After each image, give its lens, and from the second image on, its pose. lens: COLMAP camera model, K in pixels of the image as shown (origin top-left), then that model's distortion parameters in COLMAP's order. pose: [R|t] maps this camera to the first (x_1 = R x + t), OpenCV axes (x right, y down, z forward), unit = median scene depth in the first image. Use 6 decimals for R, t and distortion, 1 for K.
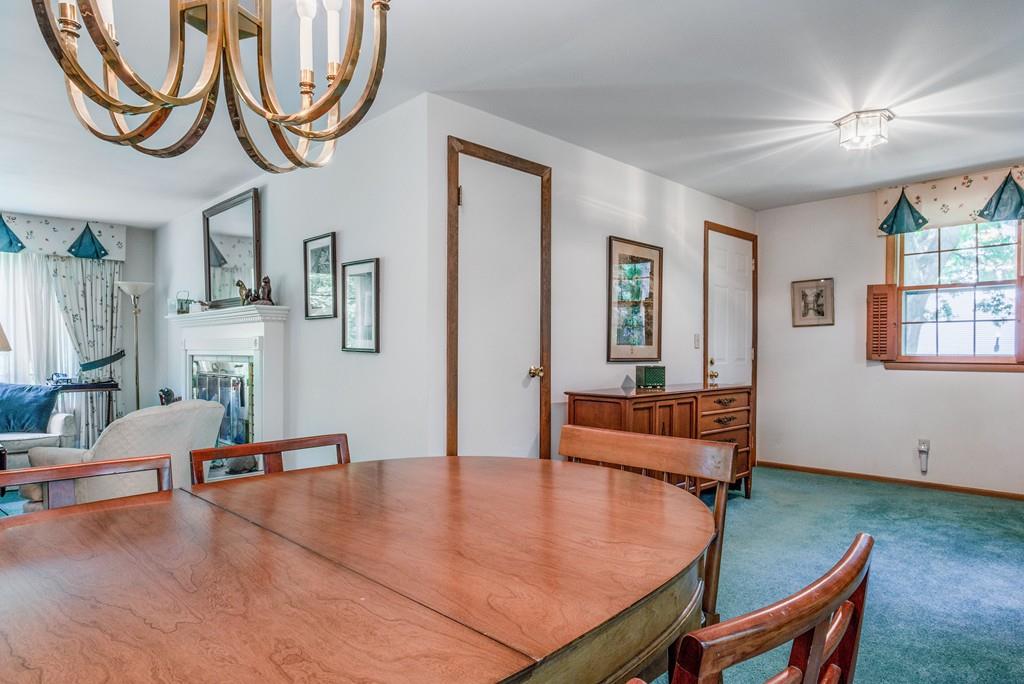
lens RADIAL K [[606.4, 0, 508.8], [0, 606.4, 346.4], [0, 0, 1]] dist [-0.006993, -0.000620]
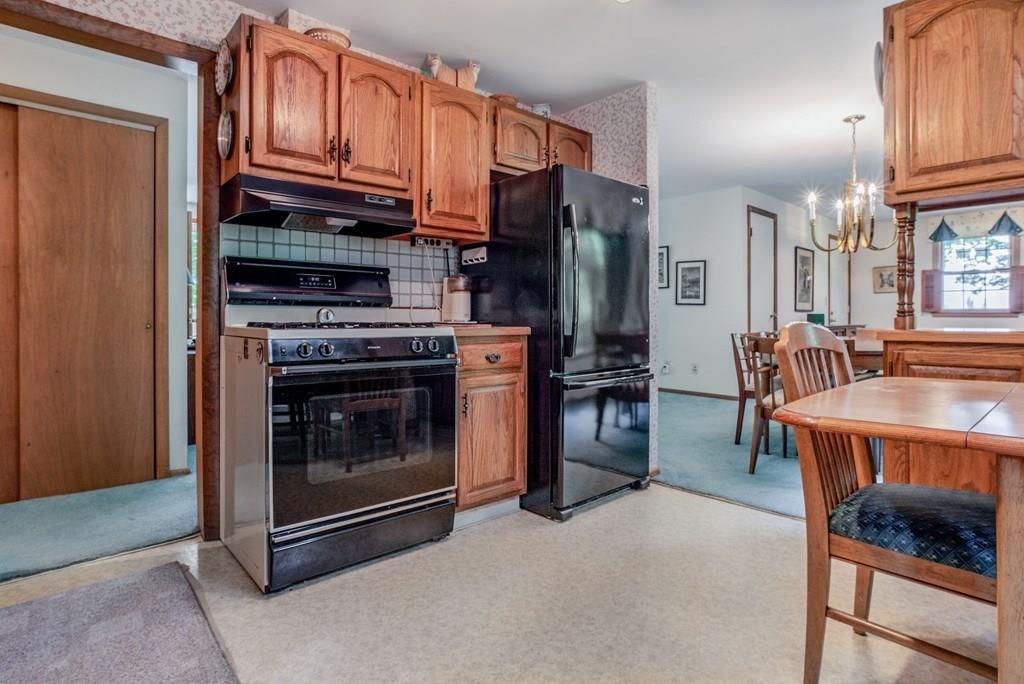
lens RADIAL K [[527.7, 0, 511.1], [0, 527.7, 312.4], [0, 0, 1]] dist [-0.014676, 0.000538]
pose [[0.999374, 0.001560, -0.035355, -0.696469], [-0.001534, 0.999999, 0.000749, 0.030591], [0.035356, -0.000694, 0.999375, -0.723705]]
